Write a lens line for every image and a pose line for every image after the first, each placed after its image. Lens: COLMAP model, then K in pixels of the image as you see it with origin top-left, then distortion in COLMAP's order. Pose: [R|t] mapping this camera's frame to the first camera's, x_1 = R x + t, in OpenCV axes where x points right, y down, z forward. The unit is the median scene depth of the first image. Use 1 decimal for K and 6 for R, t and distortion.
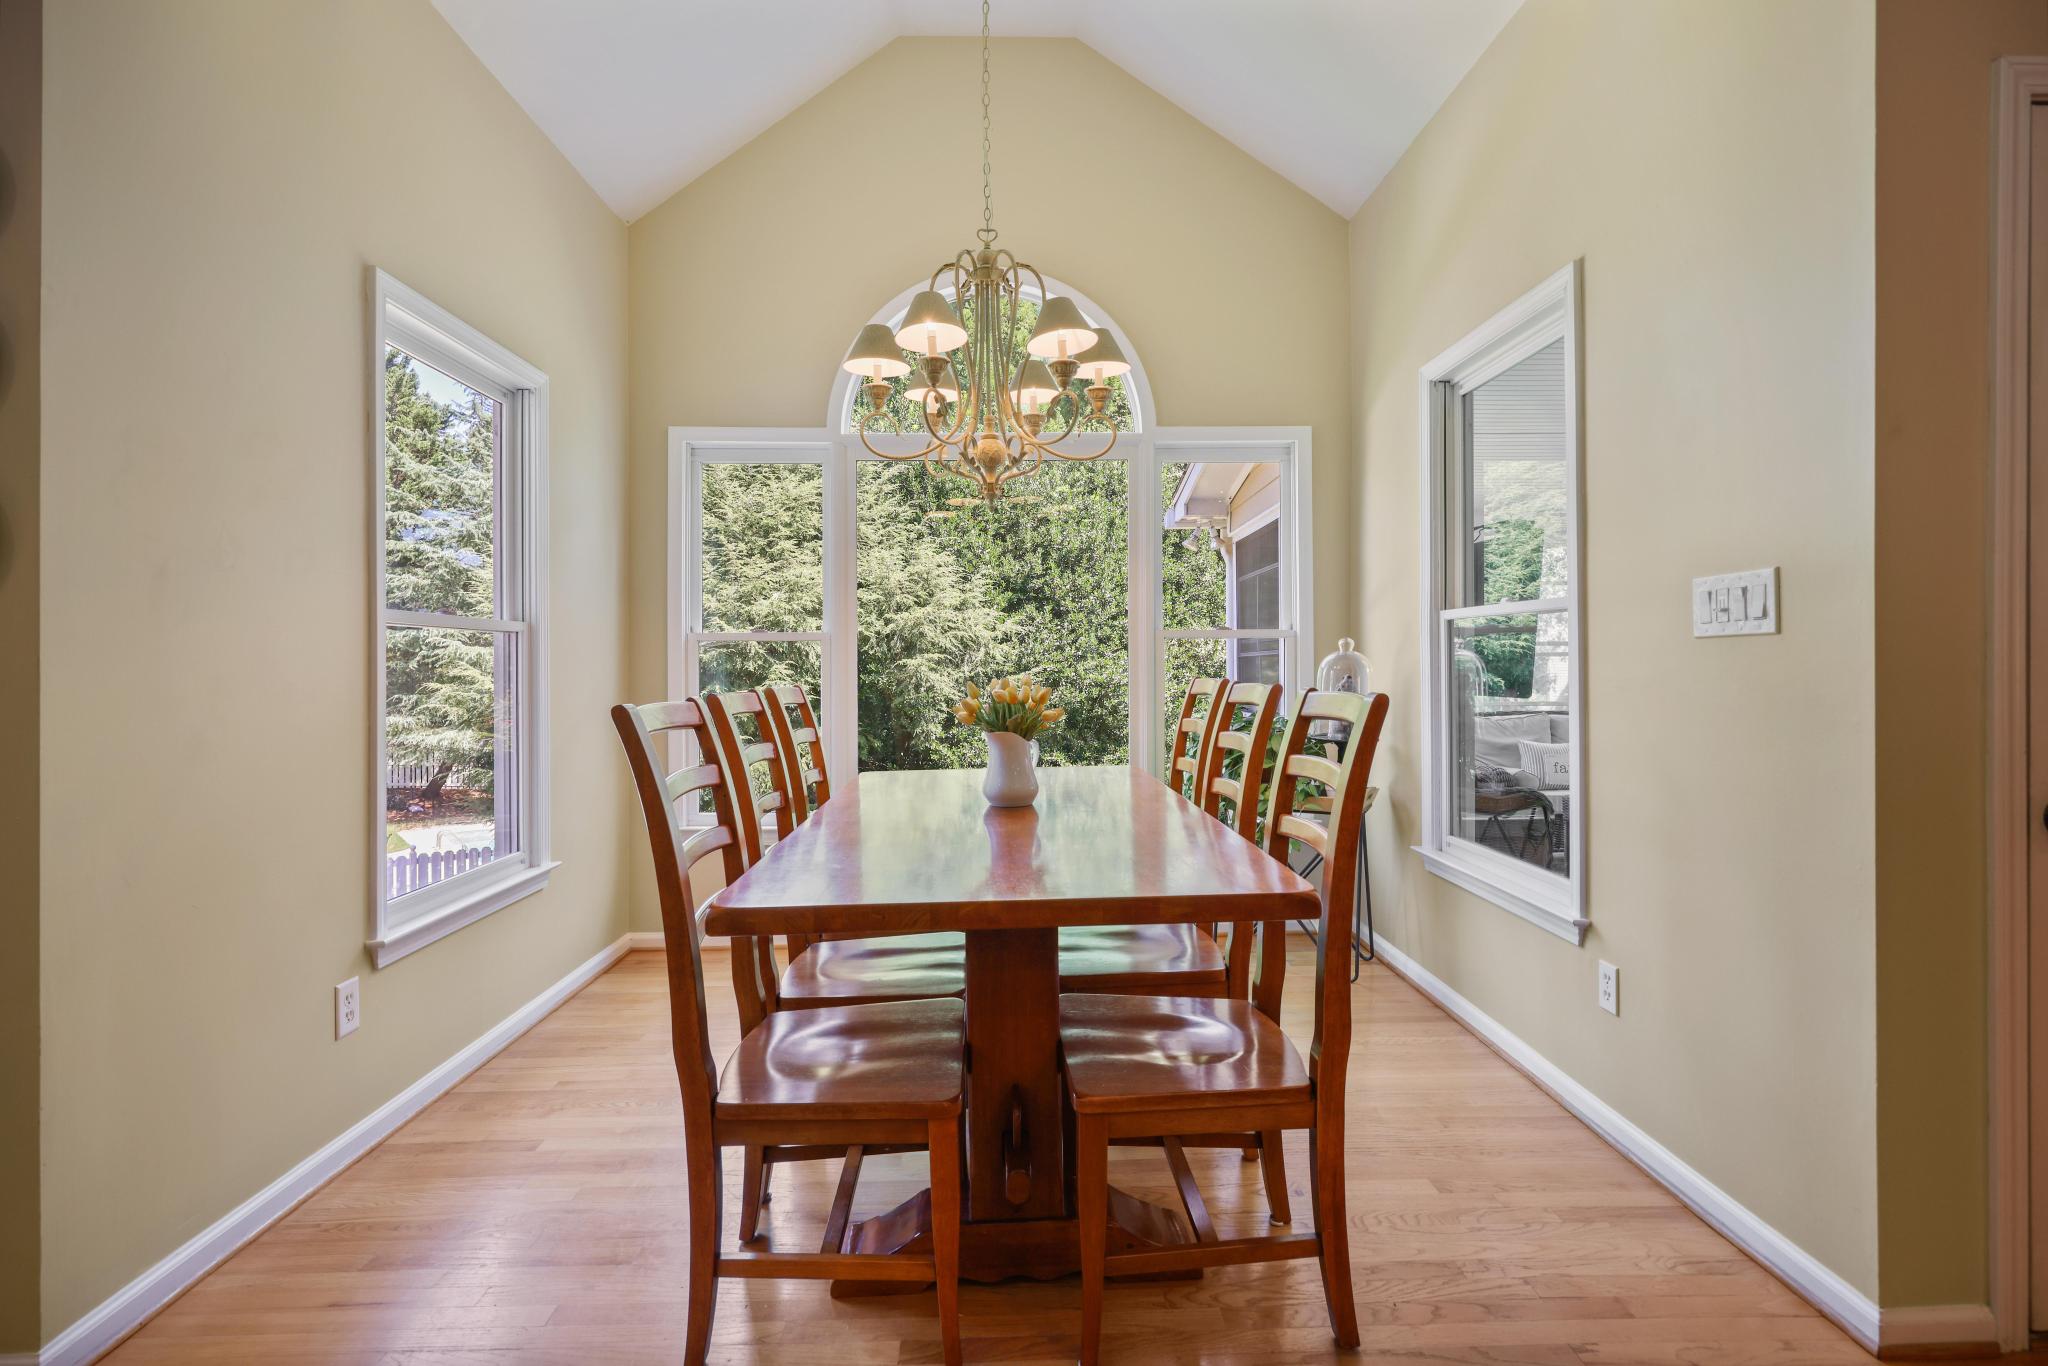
lens RADIAL K [[999.8, 0, 1012.0], [0, 999.8, 669.2], [0, 0, 1]] dist [0.004665, -0.000751]
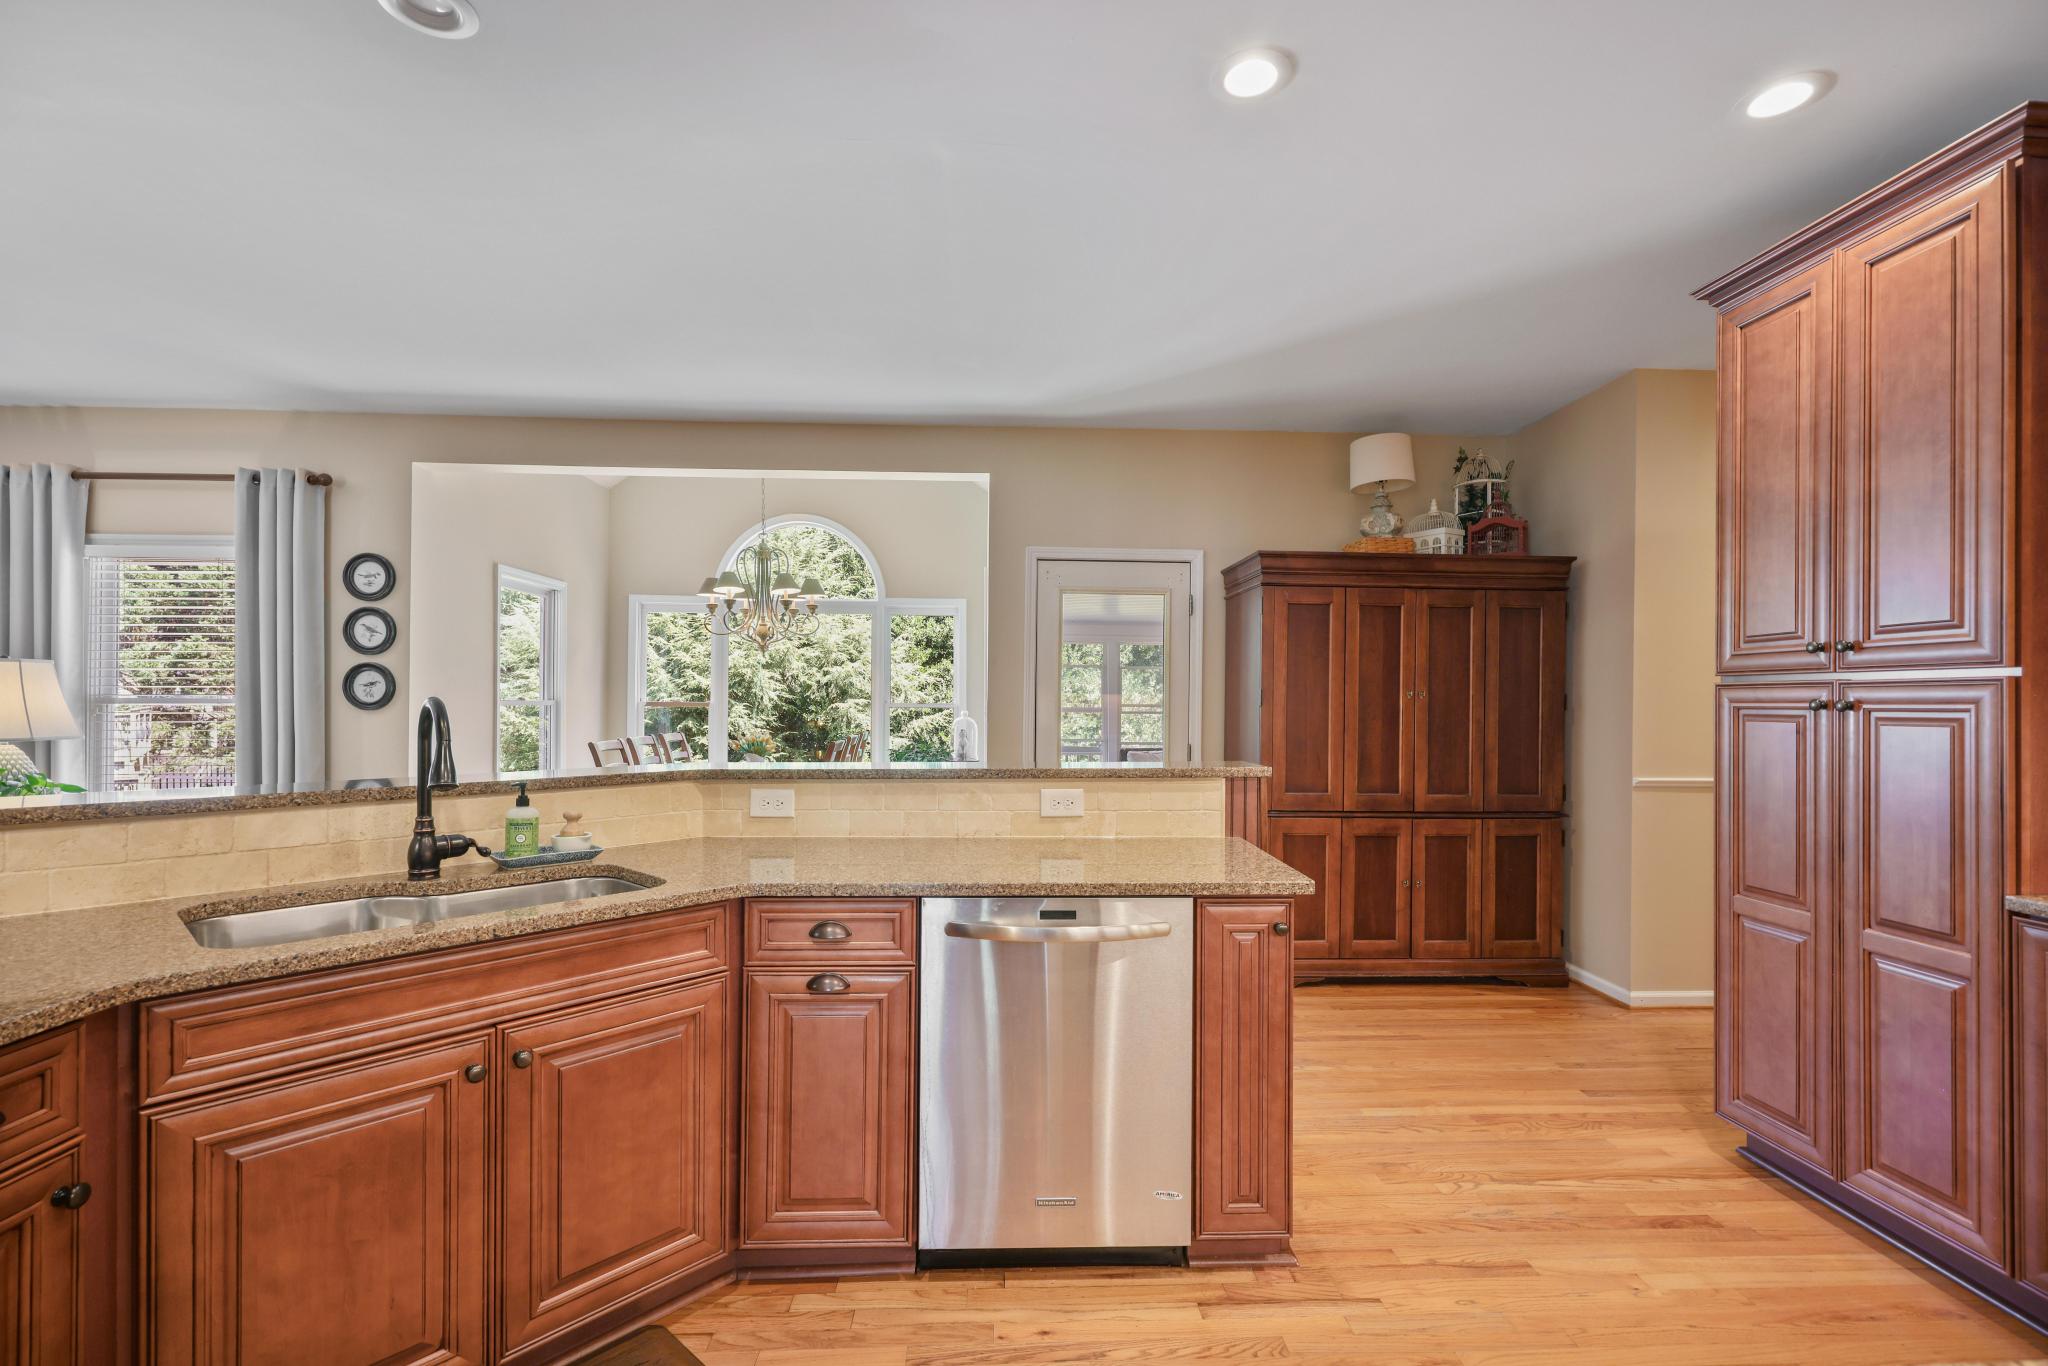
lens RADIAL K [[923.0, 0, 1013.9], [0, 923.0, 696.1], [0, 0, 1]] dist [0.001253, 0.001355]
pose [[0.999545, 0.013541, 0.026967, 0.085095], [-0.013285, 0.999865, -0.009664, -0.009725], [-0.027095, 0.009302, 0.999590, -0.192396]]
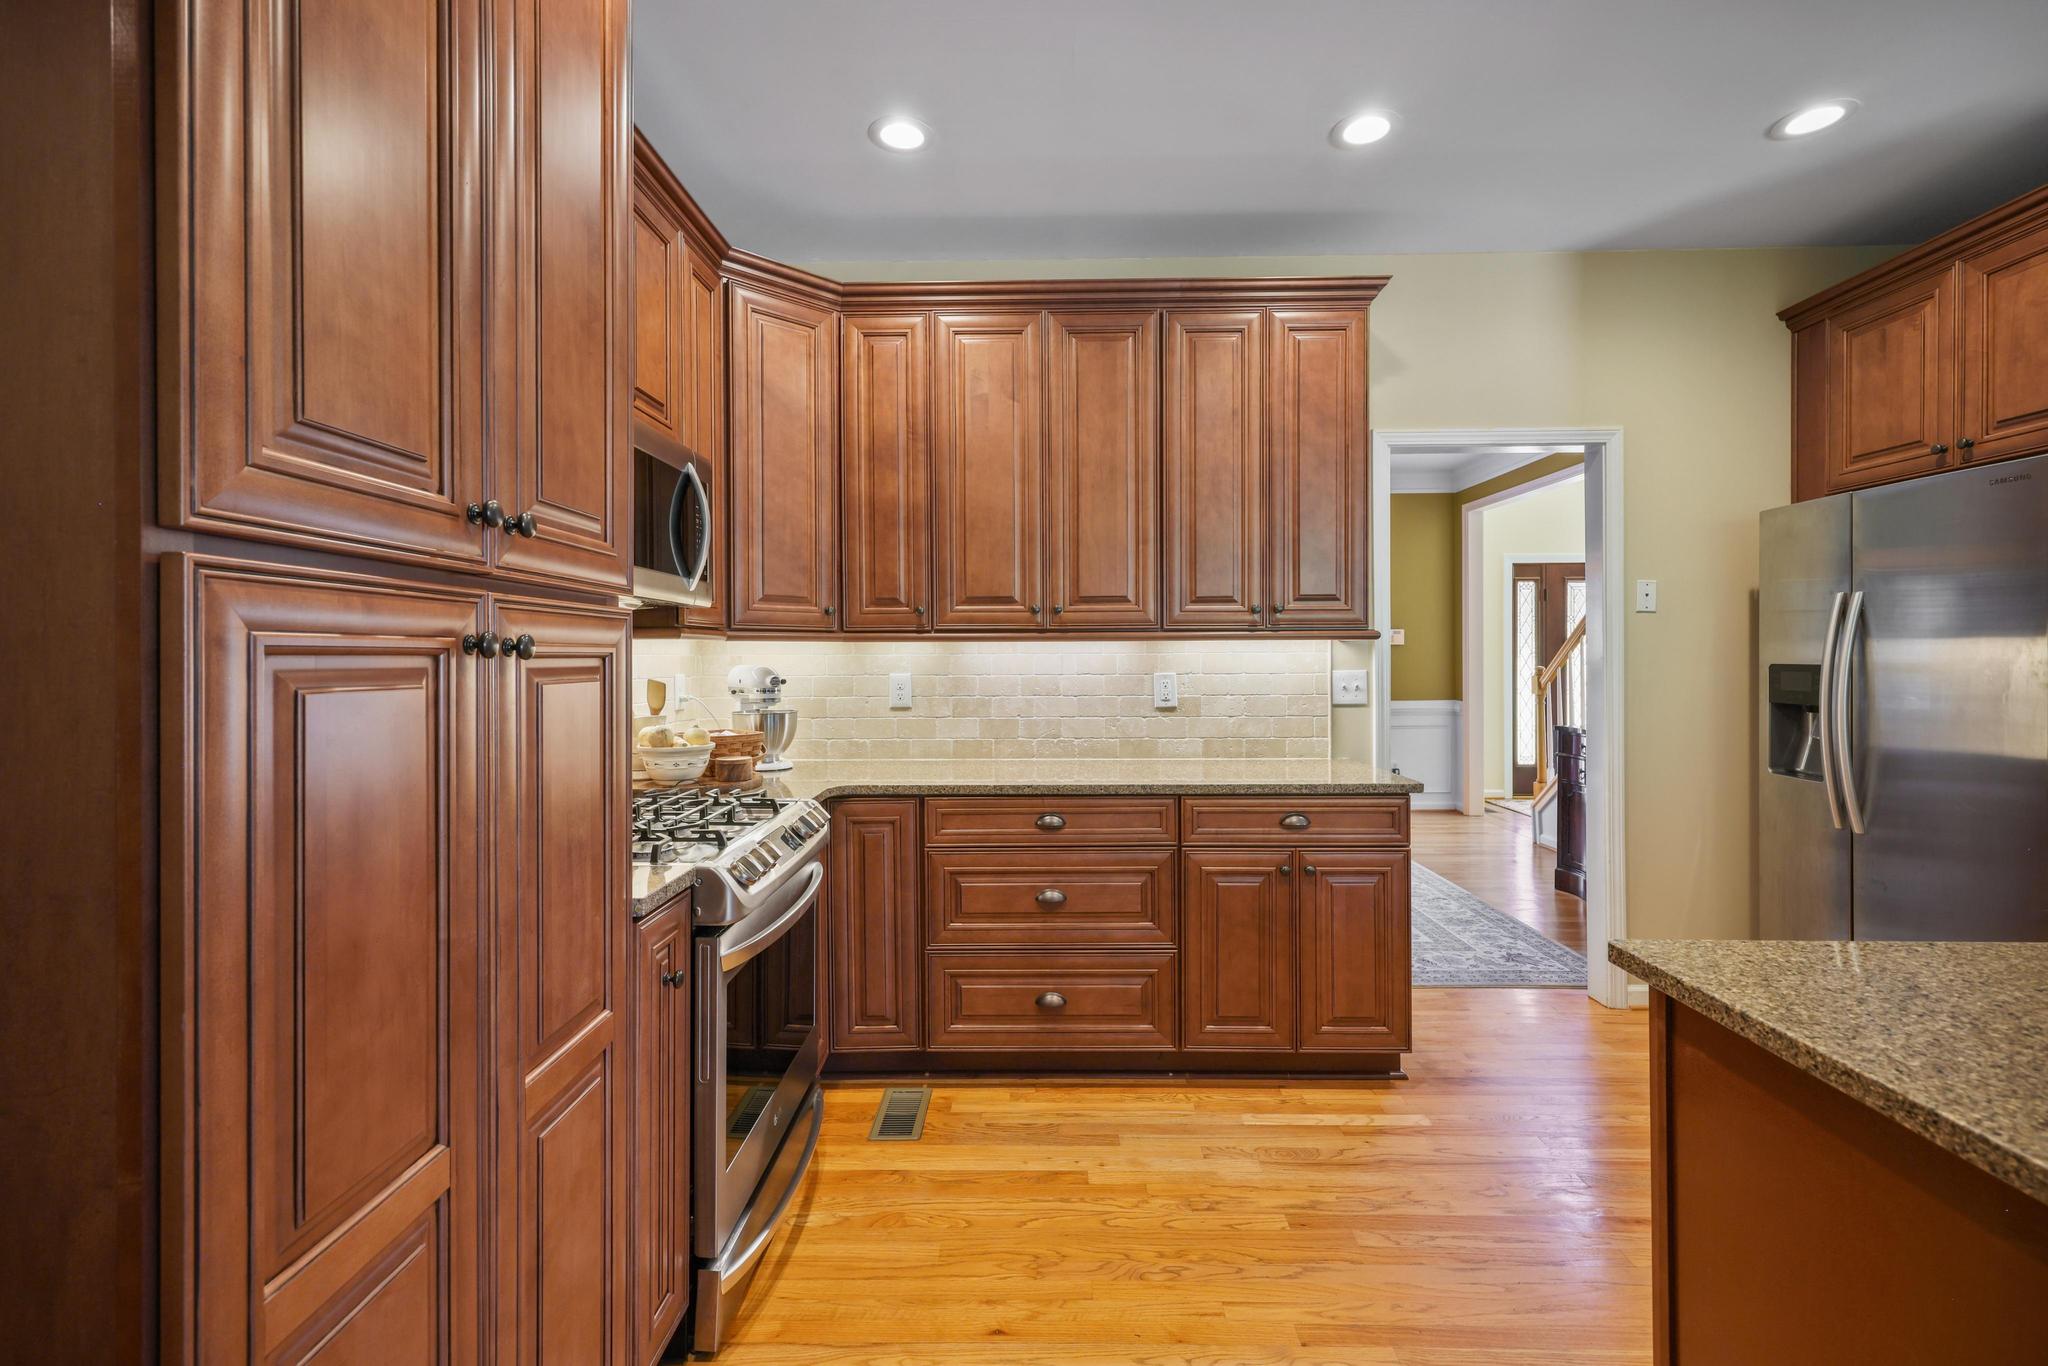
lens RADIAL K [[923.0, 0, 1031.6], [0, 923.0, 661.6], [0, 0, 1]] dist [0.001253, 0.001355]
pose [[-0.998772, 0.012761, 0.047868, 0.176776], [0.013314, 0.999848, 0.011270, -0.010629], [-0.047717, 0.011893, -0.998790, 0.000901]]
